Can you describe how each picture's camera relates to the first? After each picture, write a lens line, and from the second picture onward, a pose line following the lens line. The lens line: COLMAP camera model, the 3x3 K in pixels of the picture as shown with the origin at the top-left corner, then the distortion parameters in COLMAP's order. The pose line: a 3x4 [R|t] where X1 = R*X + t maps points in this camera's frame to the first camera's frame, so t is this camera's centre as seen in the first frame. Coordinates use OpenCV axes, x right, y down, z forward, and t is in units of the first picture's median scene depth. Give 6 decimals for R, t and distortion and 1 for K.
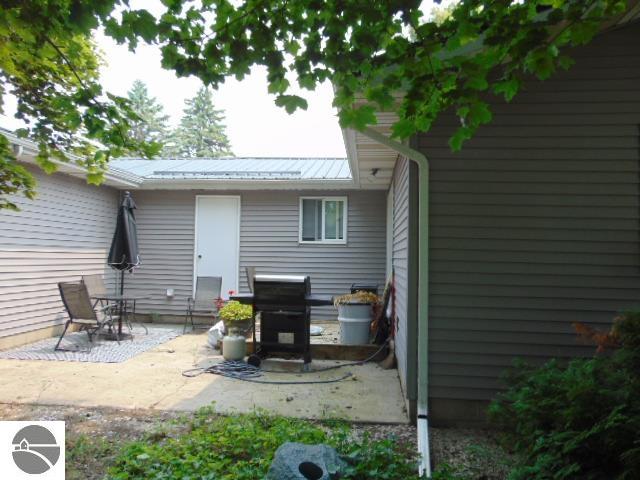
lens RADIAL K [[480.1, 0, 319.3], [0, 480.1, 240.1], [0, 0, 1]] dist [-0.006230, 0.040745]
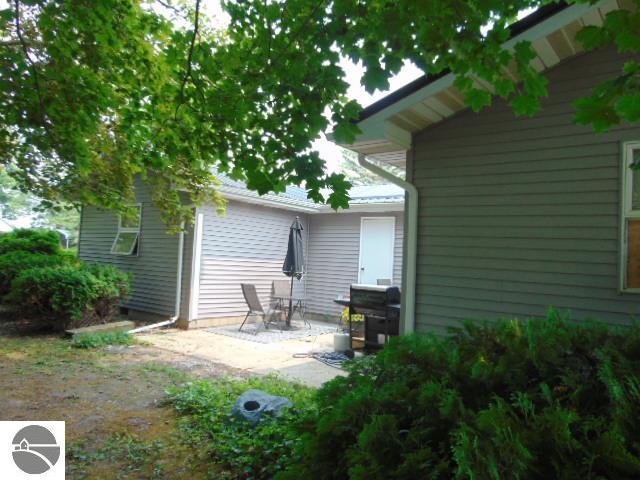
lens RADIAL K [[480.1, 0, 319.3], [0, 480.1, 240.1], [0, 0, 1]] dist [-0.006230, 0.040745]
pose [[0.848065, -0.000725, -0.529892, 0.370824], [-0.016646, 0.999469, -0.028009, -0.002410], [0.529631, 0.032574, 0.847602, -0.075462]]
